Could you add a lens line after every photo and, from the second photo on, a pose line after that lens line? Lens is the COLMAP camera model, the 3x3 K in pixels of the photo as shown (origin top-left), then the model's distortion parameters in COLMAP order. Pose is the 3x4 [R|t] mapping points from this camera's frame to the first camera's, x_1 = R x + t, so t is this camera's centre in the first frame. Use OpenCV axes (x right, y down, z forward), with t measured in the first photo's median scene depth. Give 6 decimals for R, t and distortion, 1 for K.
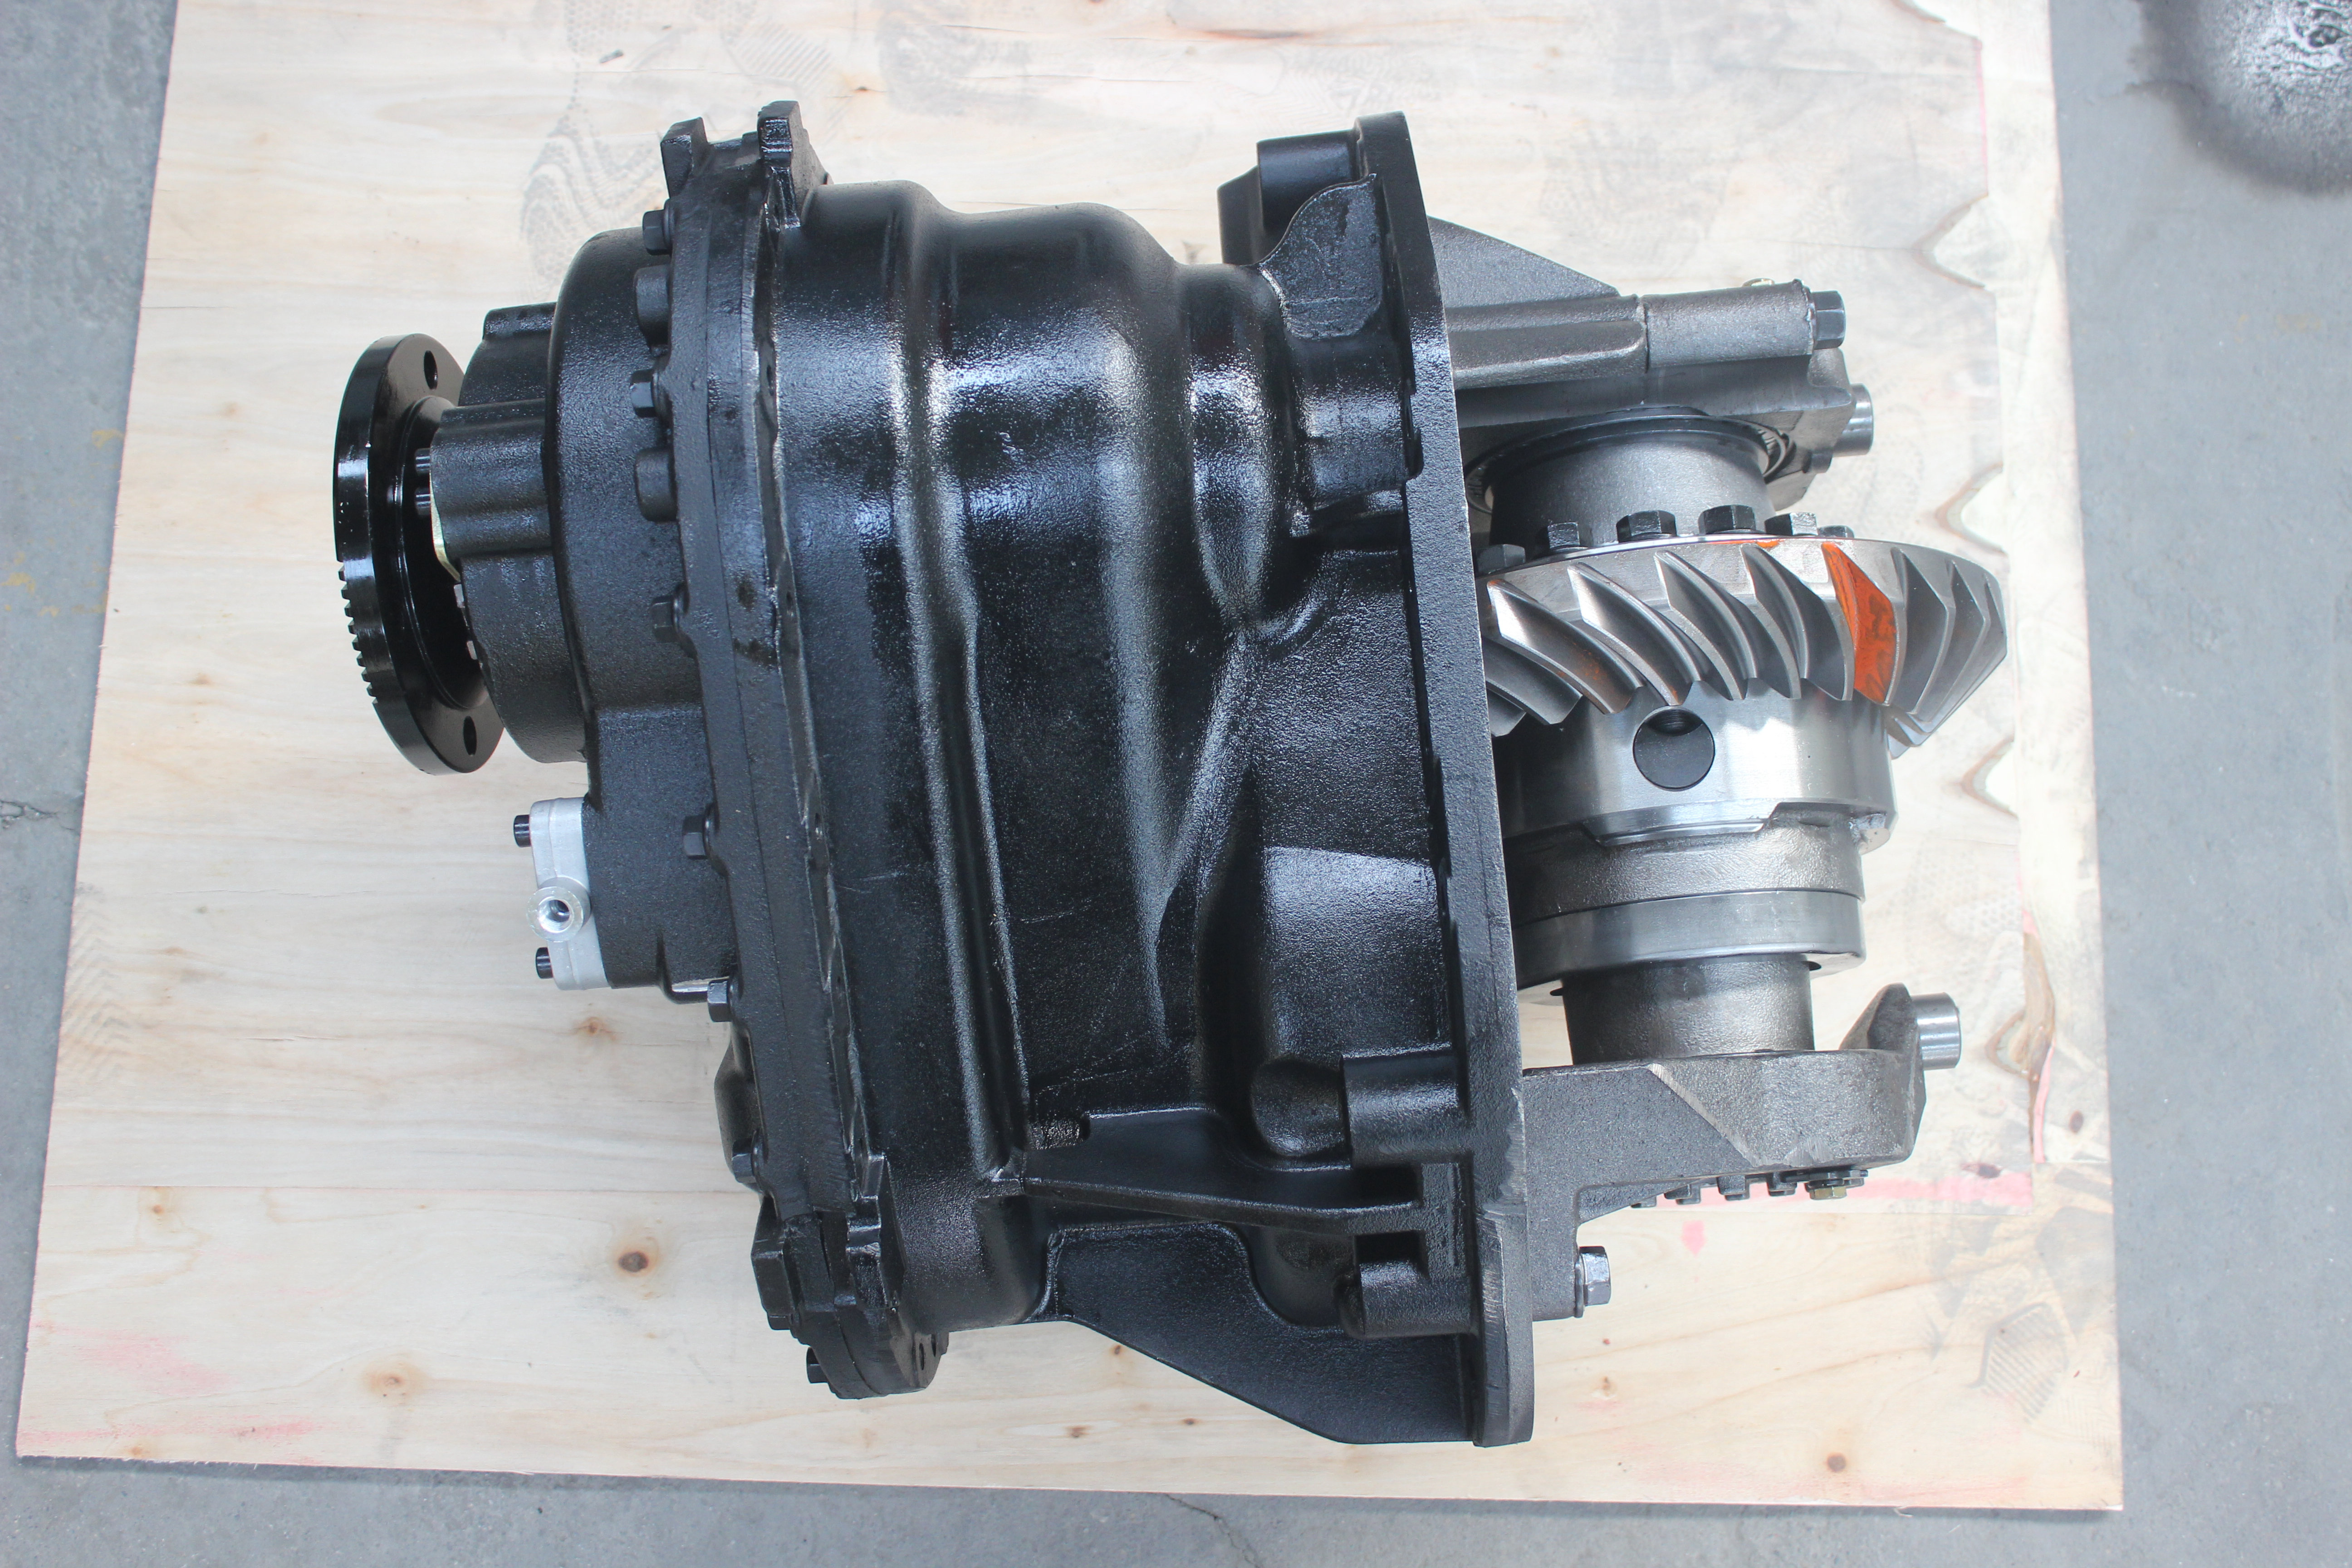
lens RADIAL K [[2638.1, 0, 1180.3], [0, 2638.1, 793.9], [0, 0, 1]] dist [-0.036338, 0.000000]
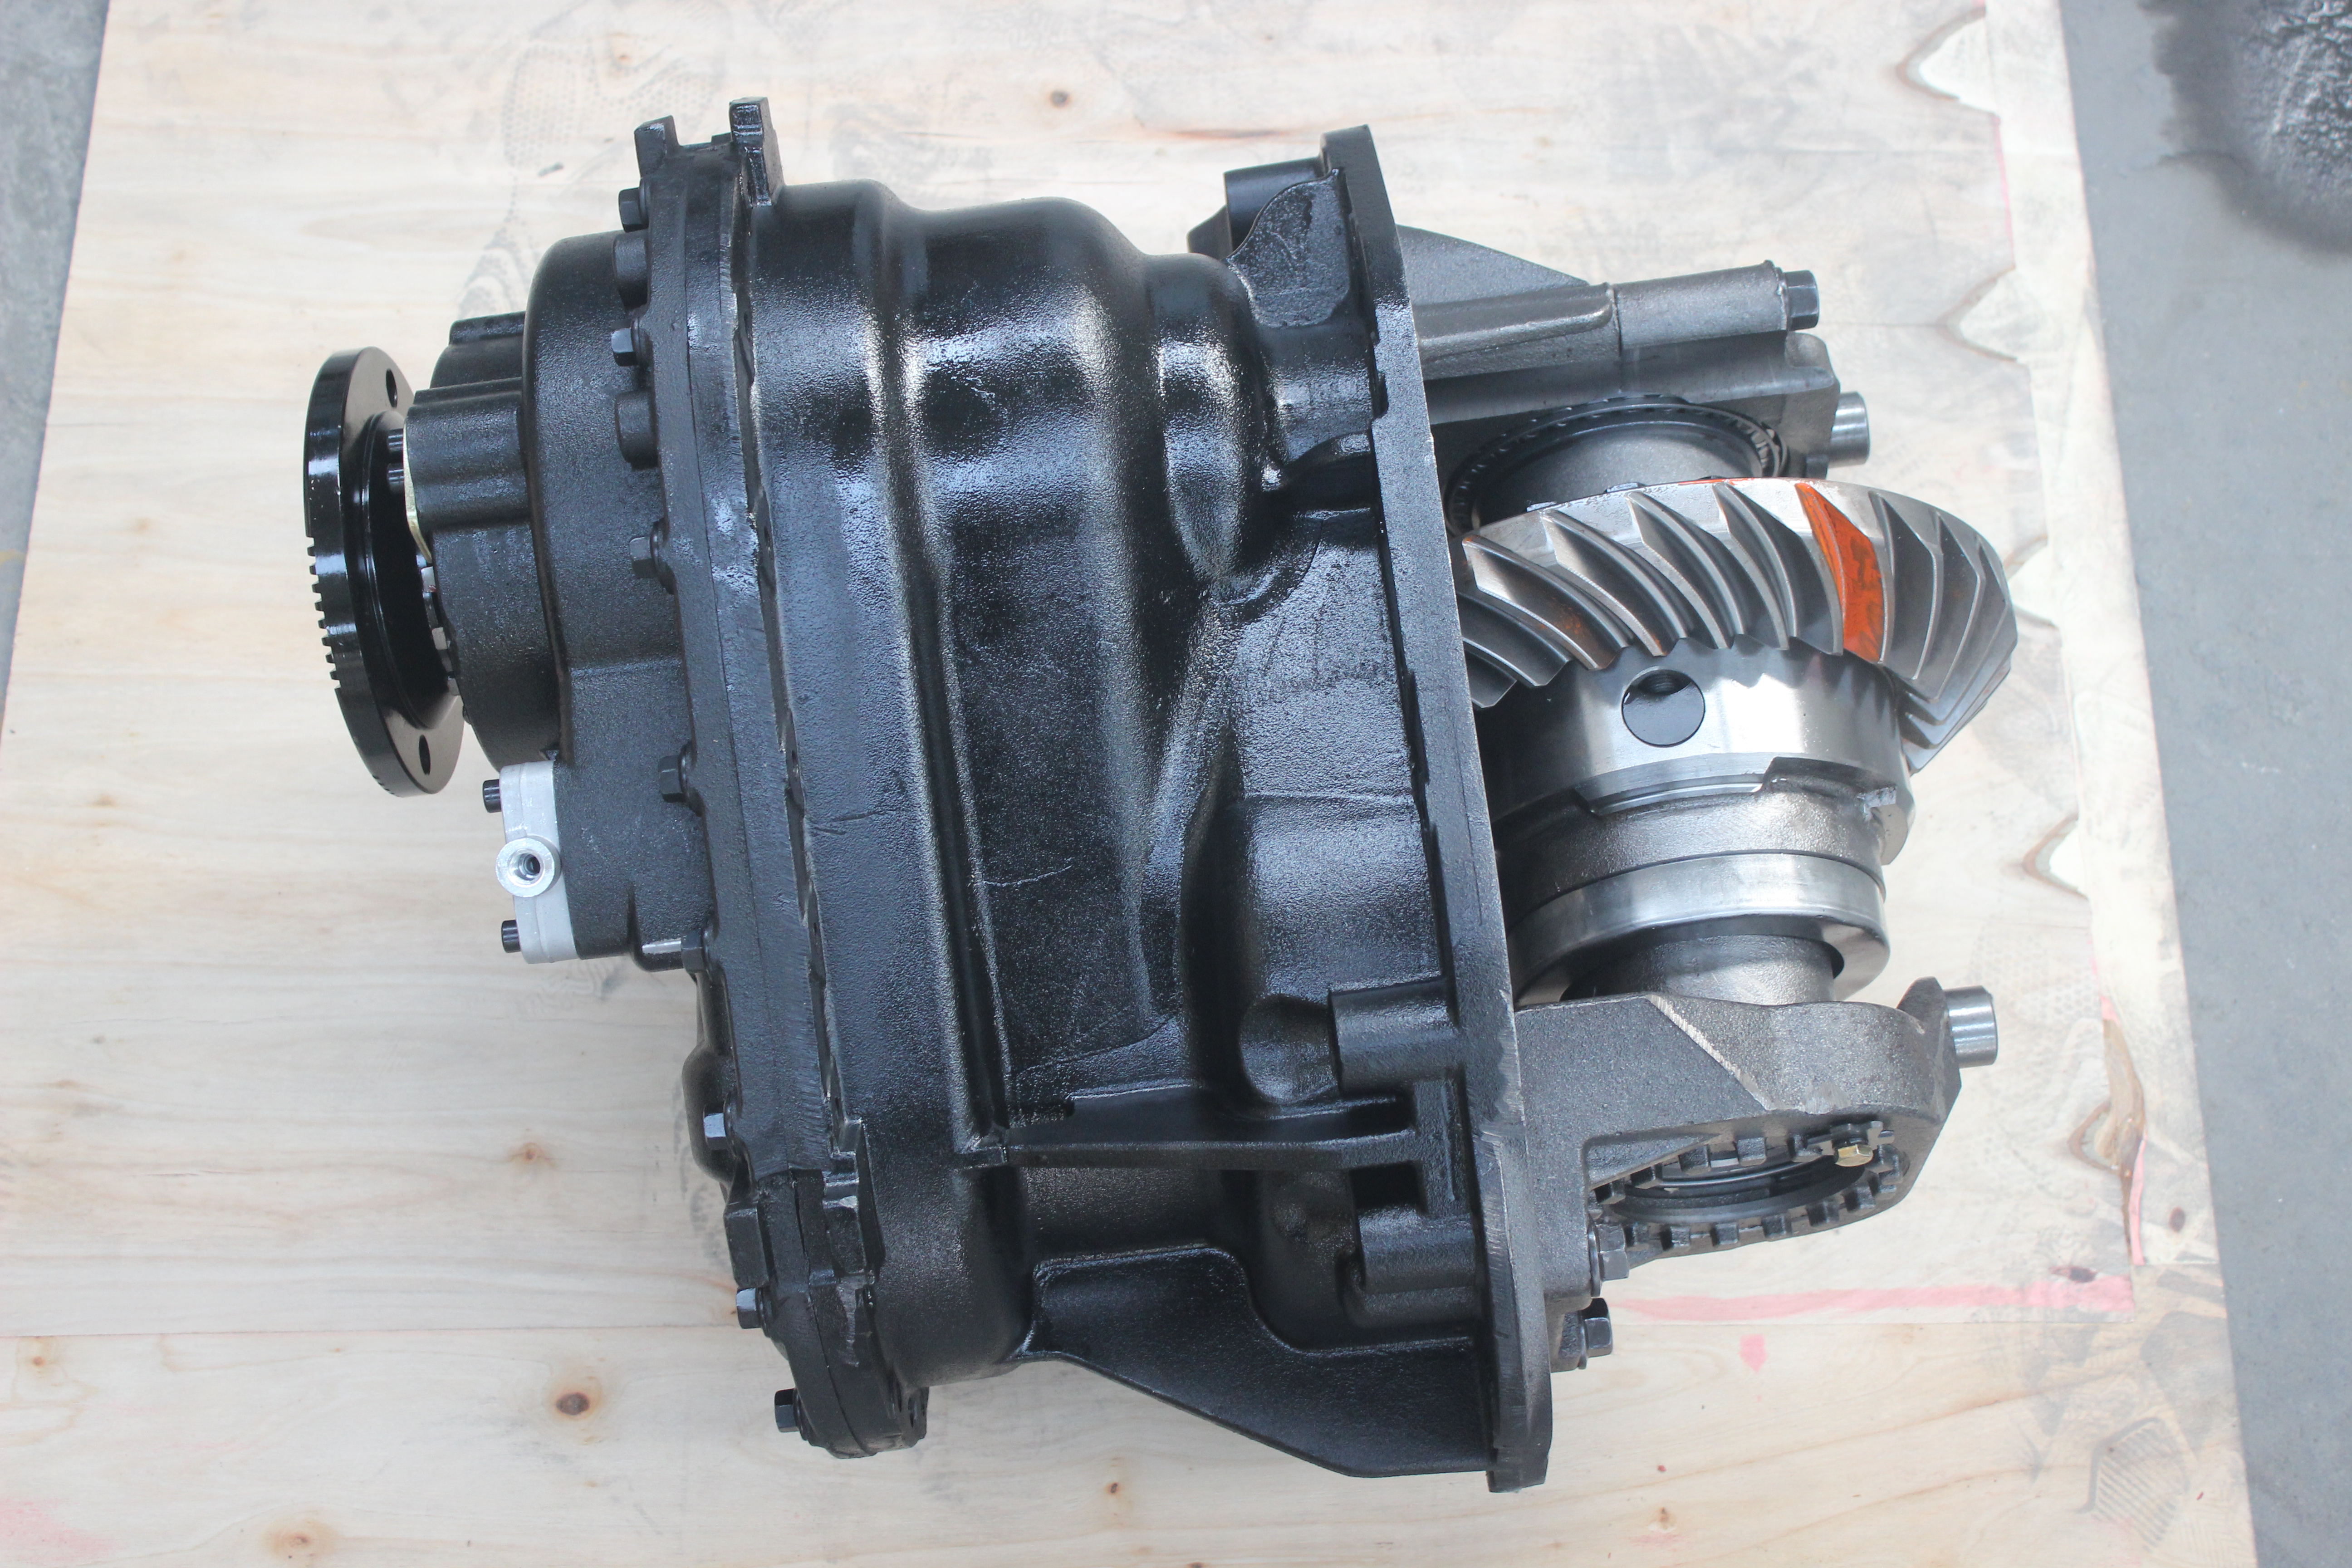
lens RADIAL K [[3663.9, 0, 1174.4], [0, 3663.9, 779.0], [0, 0, 1]] dist [0.042576, 0.000000]
pose [[0.999588, -0.028337, -0.004637, 0.009313], [0.026672, 0.976134, -0.215524, 0.243086], [0.010634, 0.215311, 0.976488, -0.265621]]
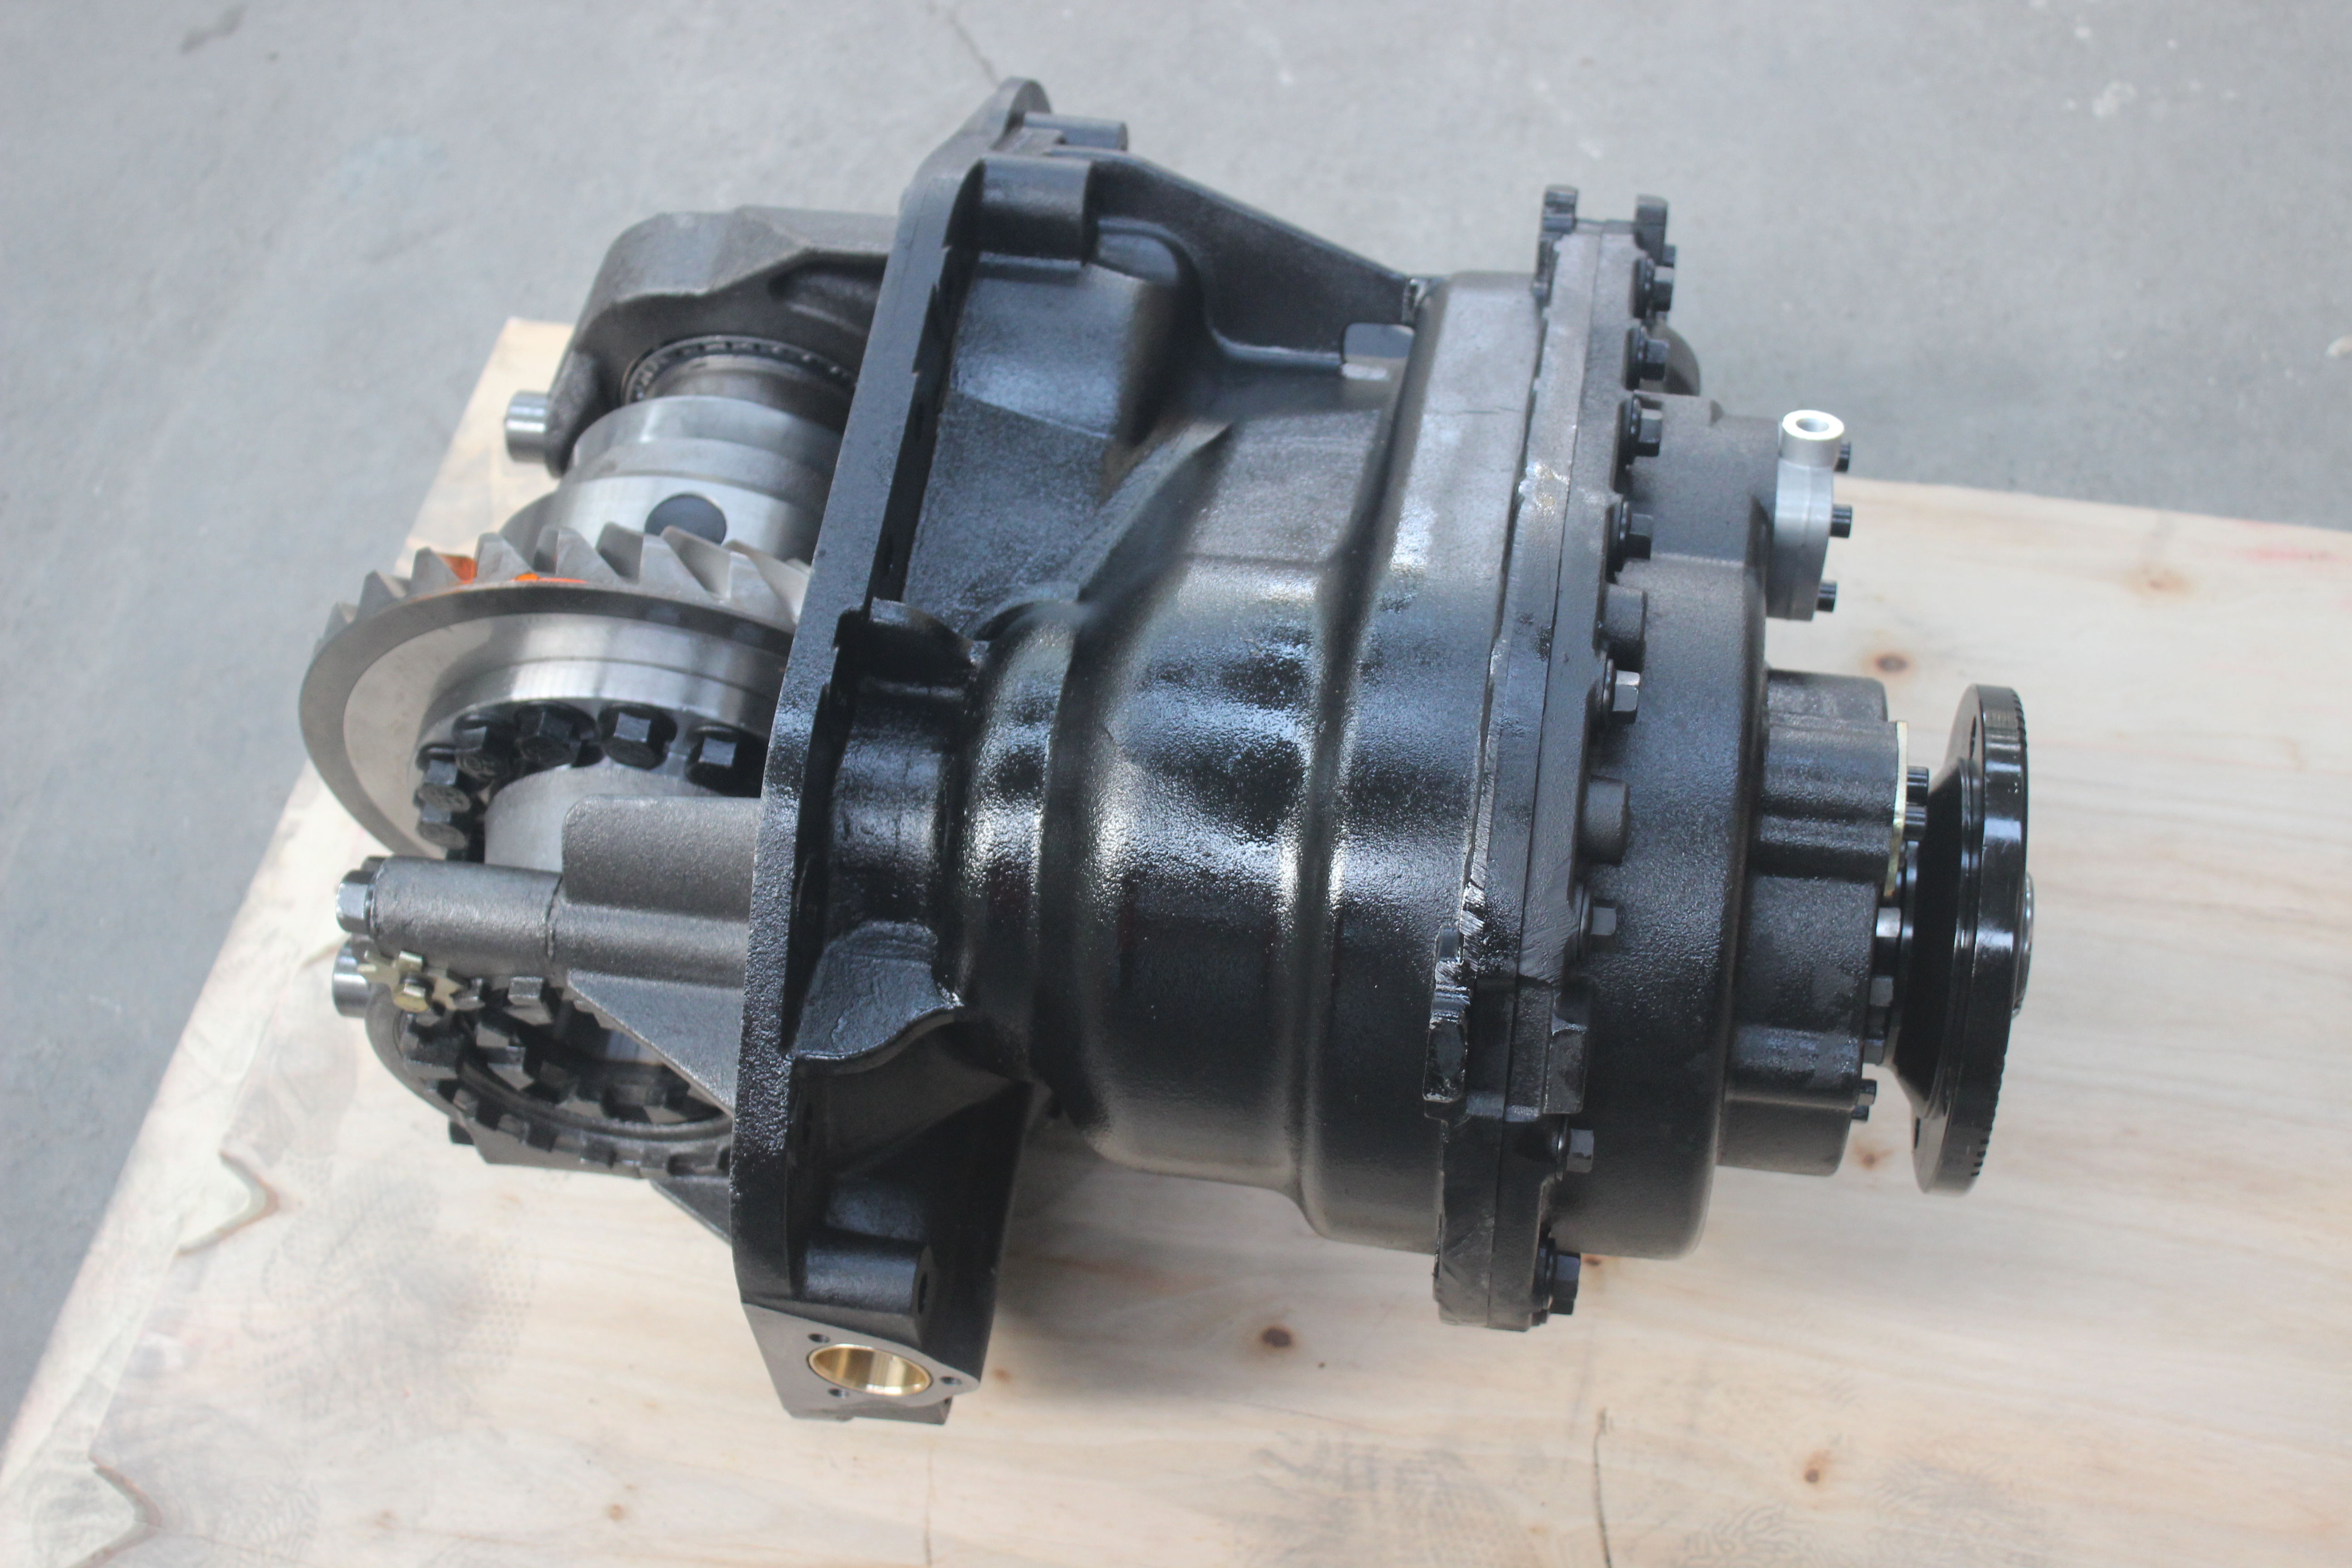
lens RADIAL K [[3507.4, 0, 1173.7], [0, 3507.4, 790.9], [0, 0, 1]] dist [0.135185, 0.000000]
pose [[-0.965623, -0.169587, 0.197007, -0.208425], [0.255900, -0.753347, 0.605792, -0.661122], [0.045680, 0.635381, 0.770846, 0.041439]]
